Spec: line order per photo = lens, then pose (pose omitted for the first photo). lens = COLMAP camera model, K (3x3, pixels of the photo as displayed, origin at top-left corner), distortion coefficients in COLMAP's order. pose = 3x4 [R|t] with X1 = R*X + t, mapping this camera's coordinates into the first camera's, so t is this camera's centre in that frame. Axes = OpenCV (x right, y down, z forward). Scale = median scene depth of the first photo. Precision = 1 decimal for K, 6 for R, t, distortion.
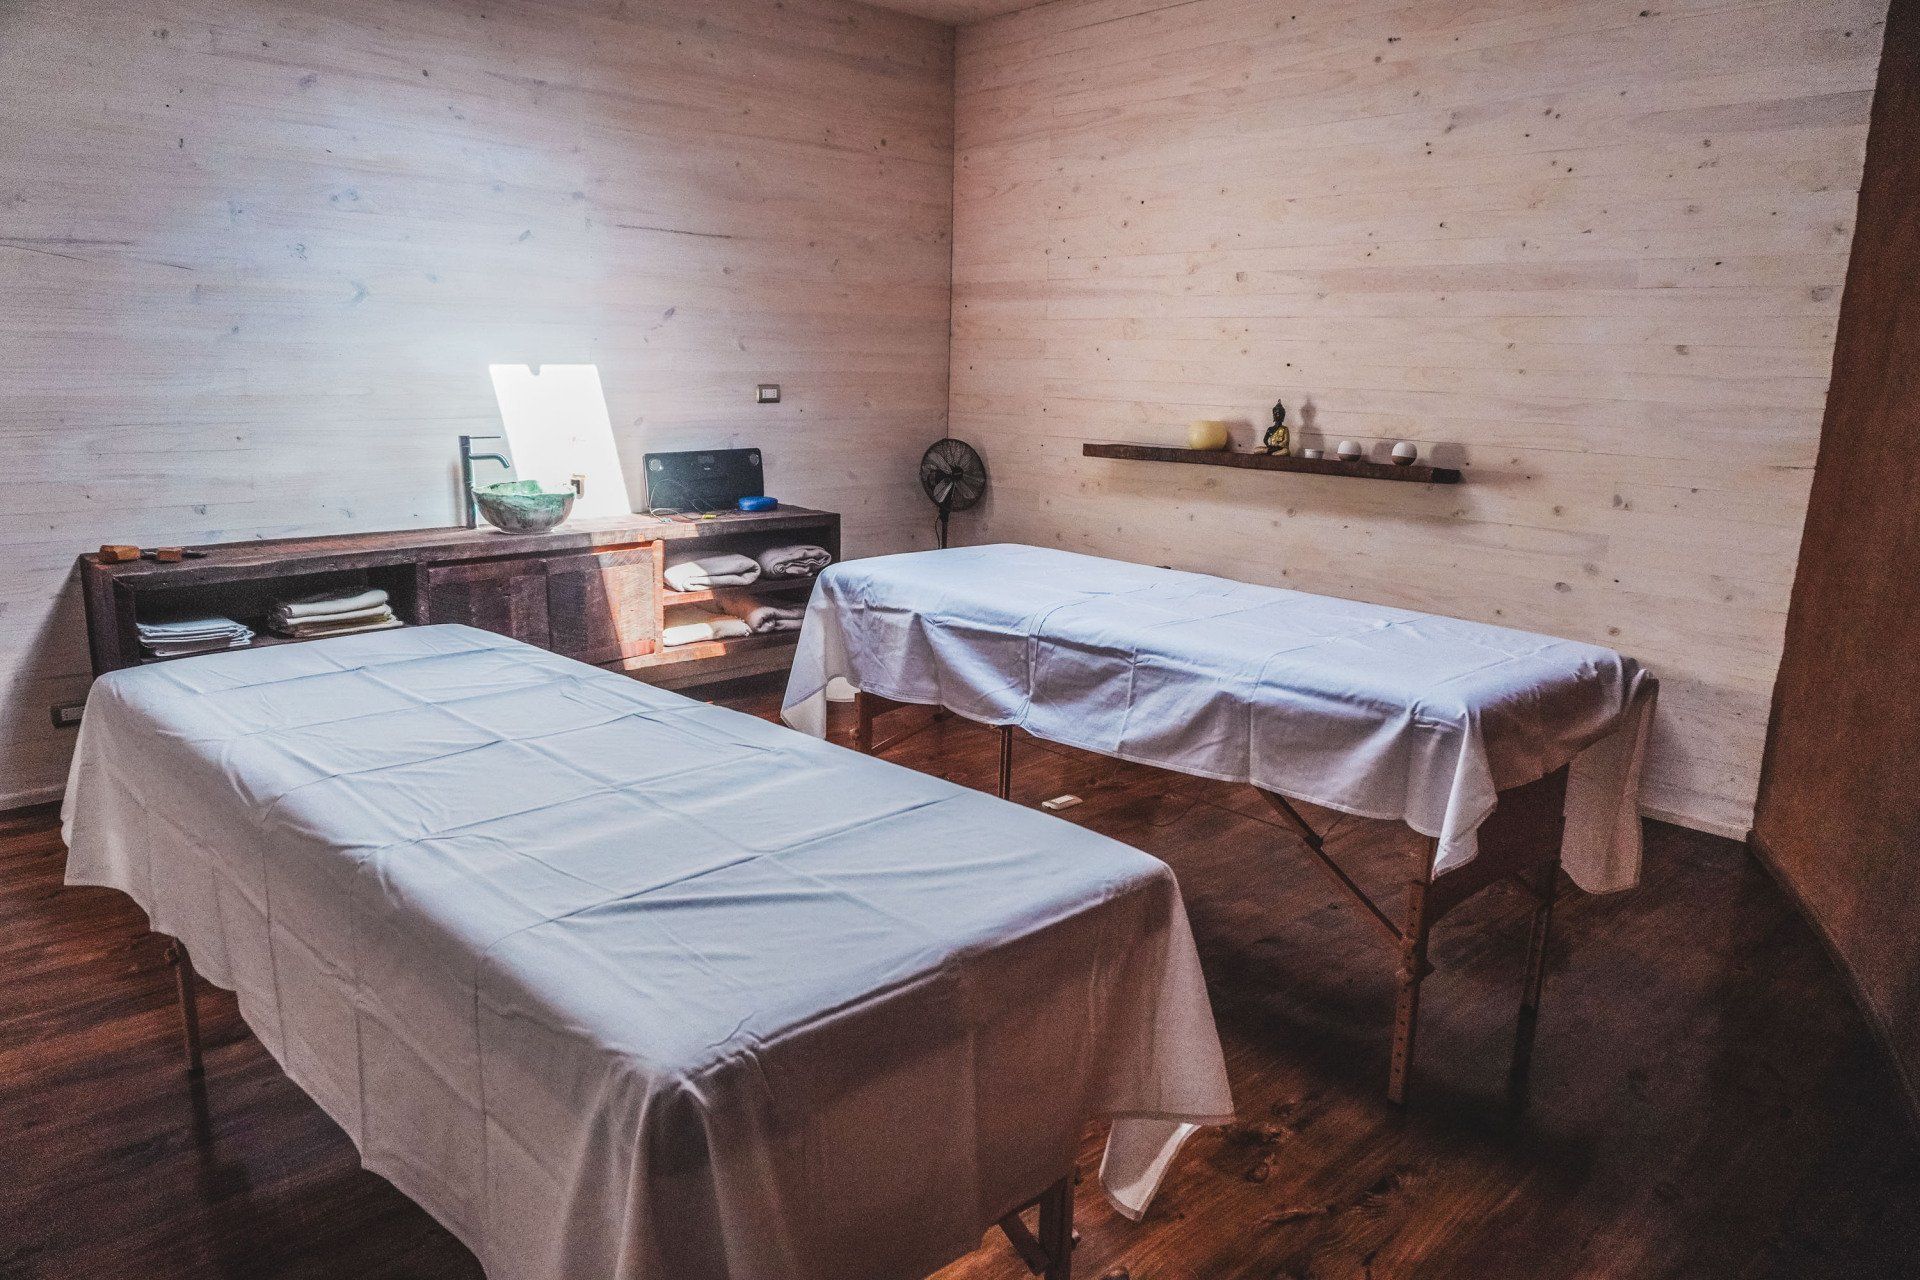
lens RADIAL K [[1272.1, 0, 957.4], [0, 1272.1, 641.3], [0, 0, 1]] dist [-0.035390, 0.018496]
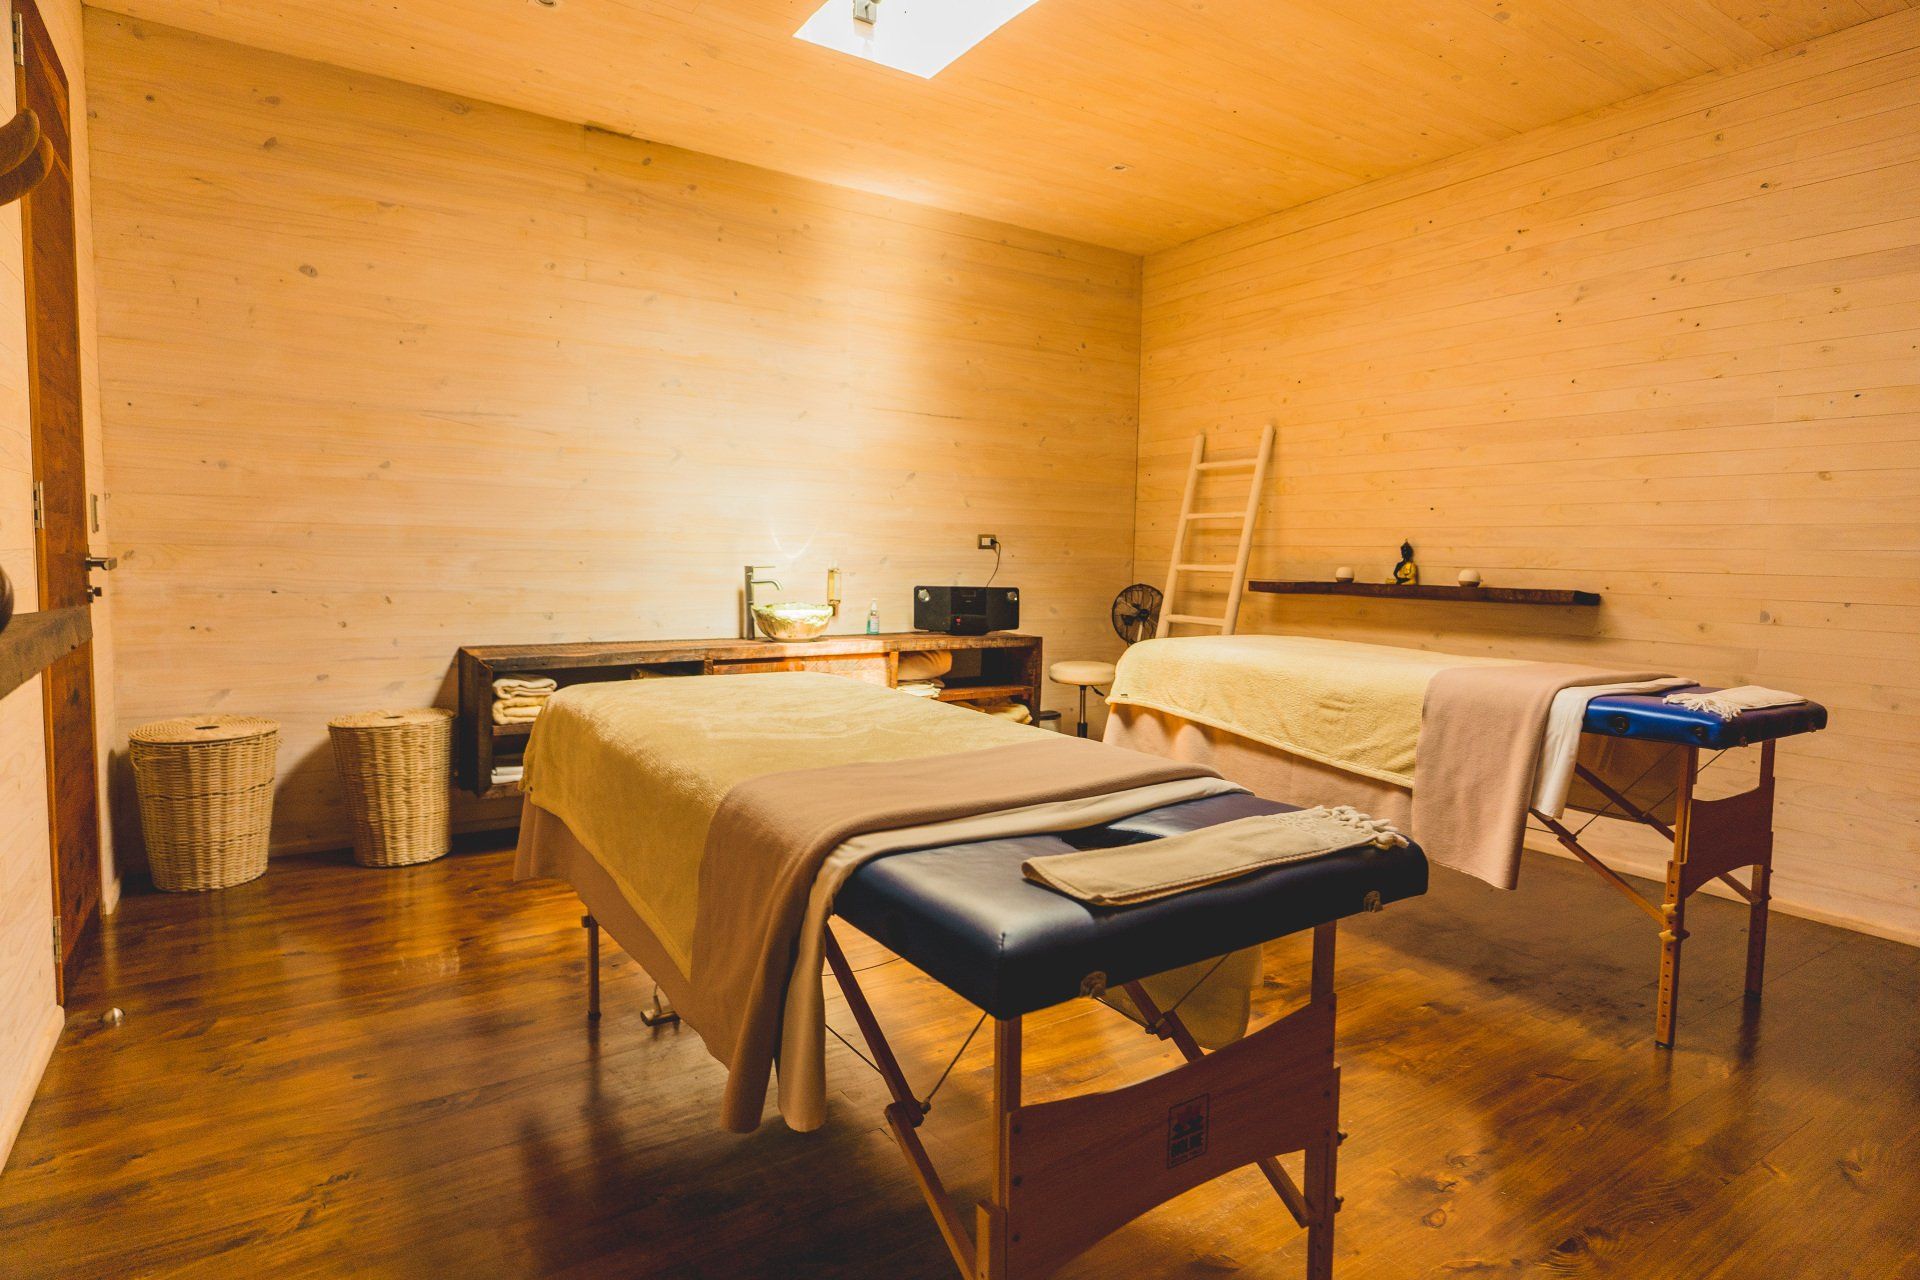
lens RADIAL K [[1025.8, 0, 965.9], [0, 1025.8, 637.9], [0, 0, 1]] dist [-0.004966, 0.001192]
pose [[0.985703, 0.010774, -0.168146, 0.000643], [-0.033769, 0.990337, -0.134508, 0.043004], [0.165072, 0.138263, 0.976542, 0.038822]]
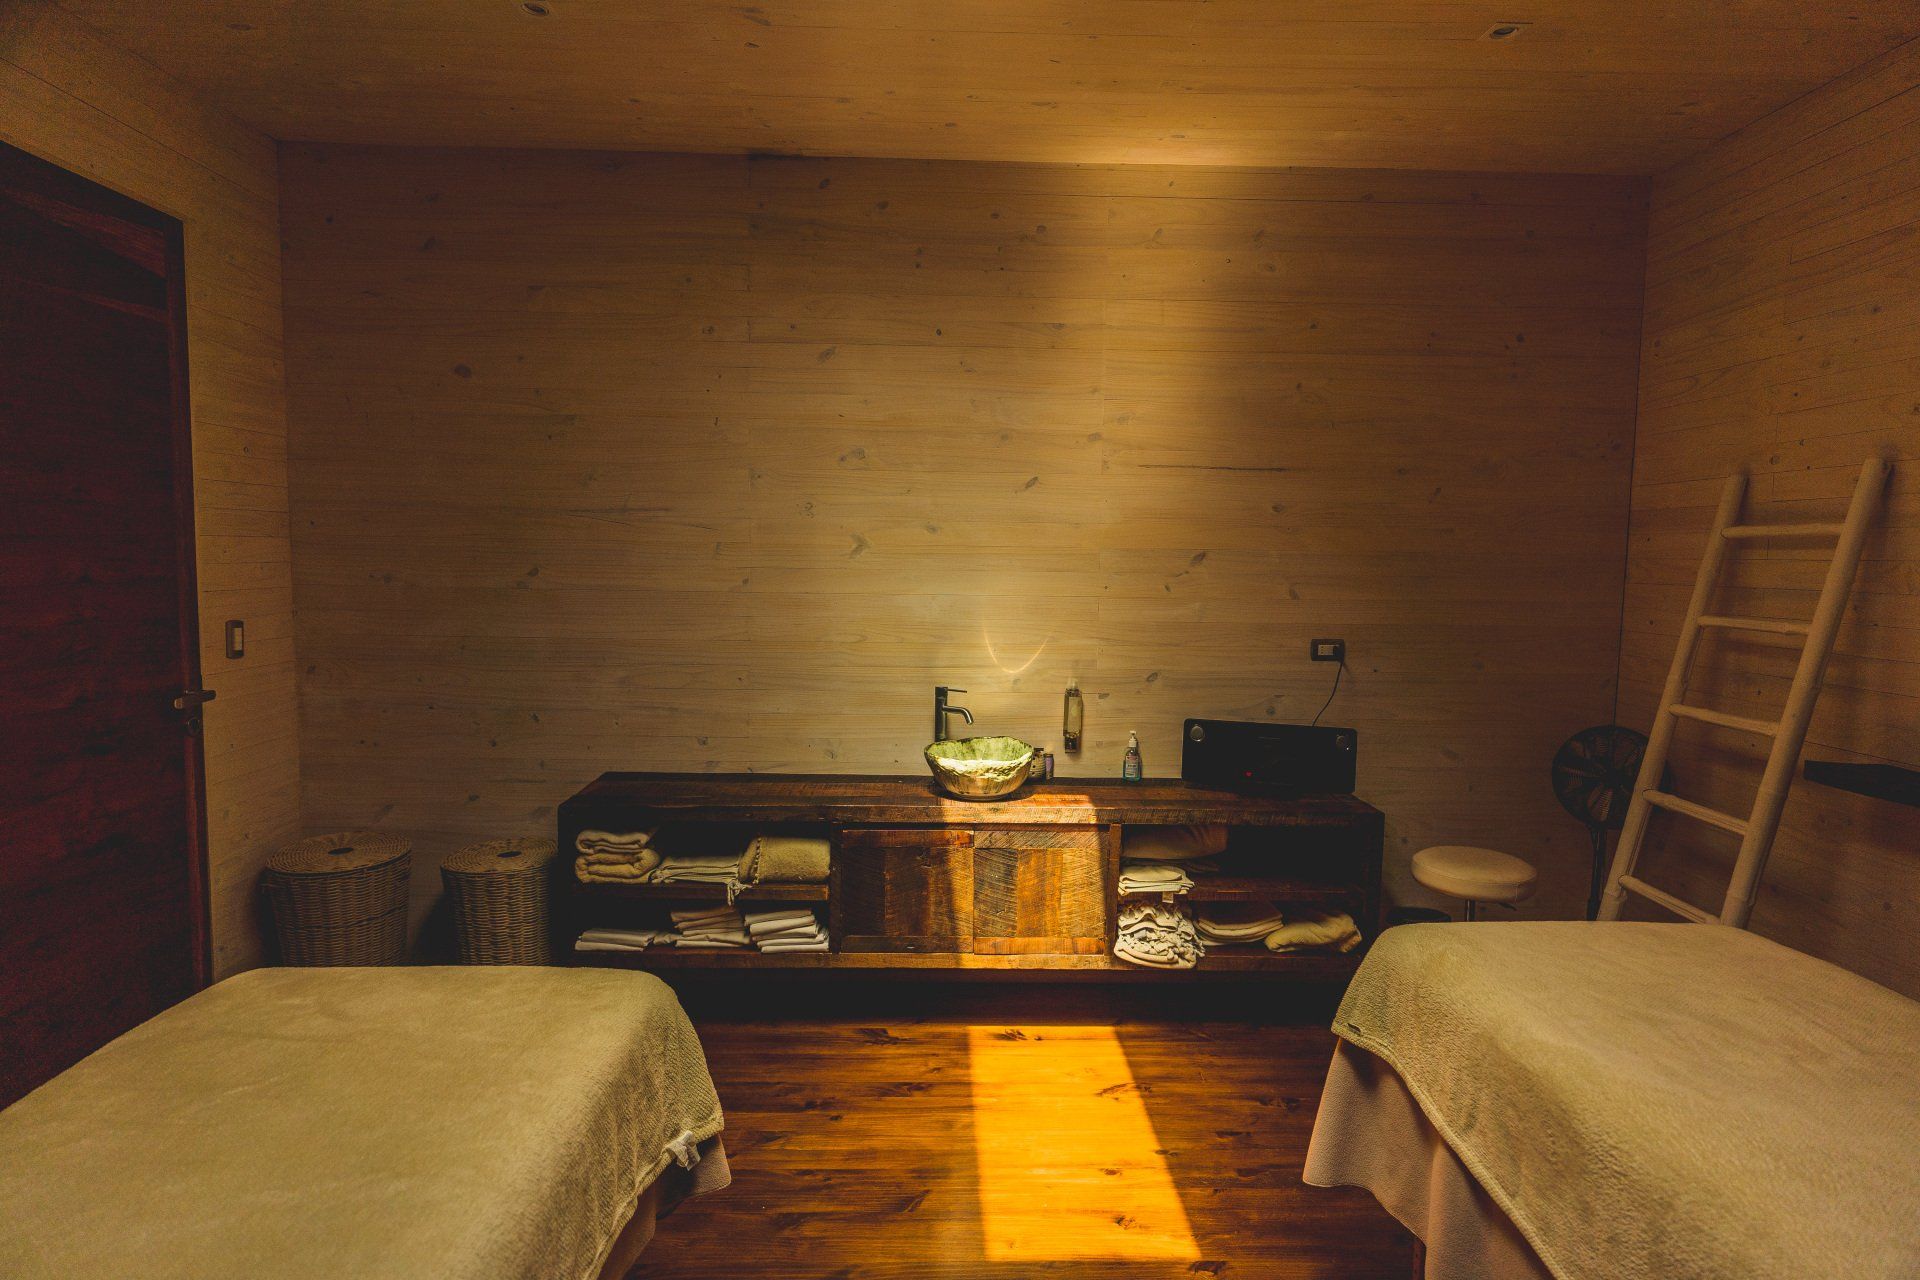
lens RADIAL K [[1025.8, 0, 965.0], [0, 1025.8, 636.5], [0, 0, 1]] dist [-0.004966, 0.001192]
pose [[0.742246, 0.045616, -0.668573, 0.156617], [-0.145024, 0.984972, -0.093802, -0.135574], [0.654247, 0.166583, 0.737707, 0.444716]]
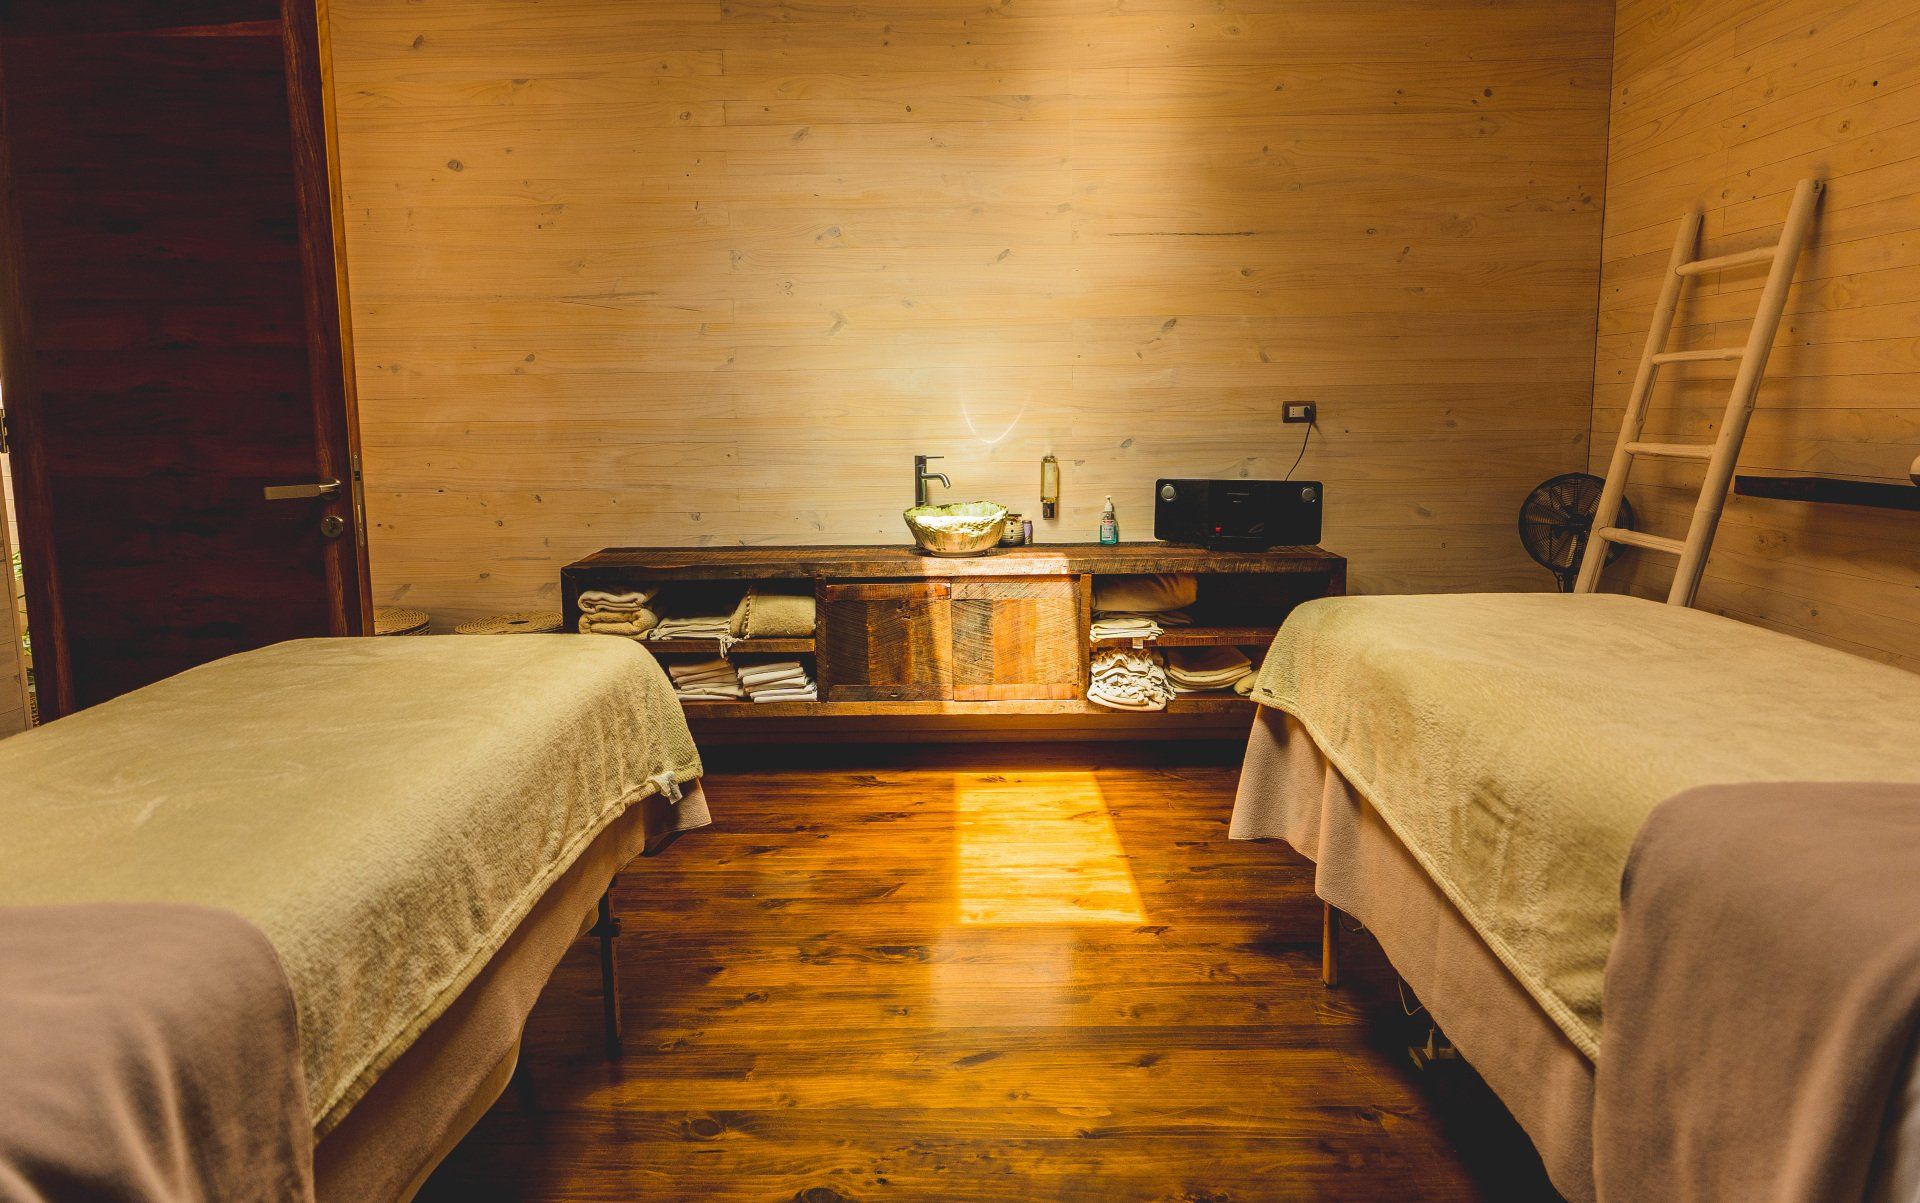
lens RADIAL K [[1079.3, 0, 951.3], [0, 1079.3, 546.4], [0, 0, 1]] dist [-0.012437, 0.003115]
pose [[0.716009, 0.059337, -0.695564, 0.242302], [-0.122407, 0.991616, -0.041411, -0.060997], [0.687275, 0.114792, 0.717269, 0.427910]]
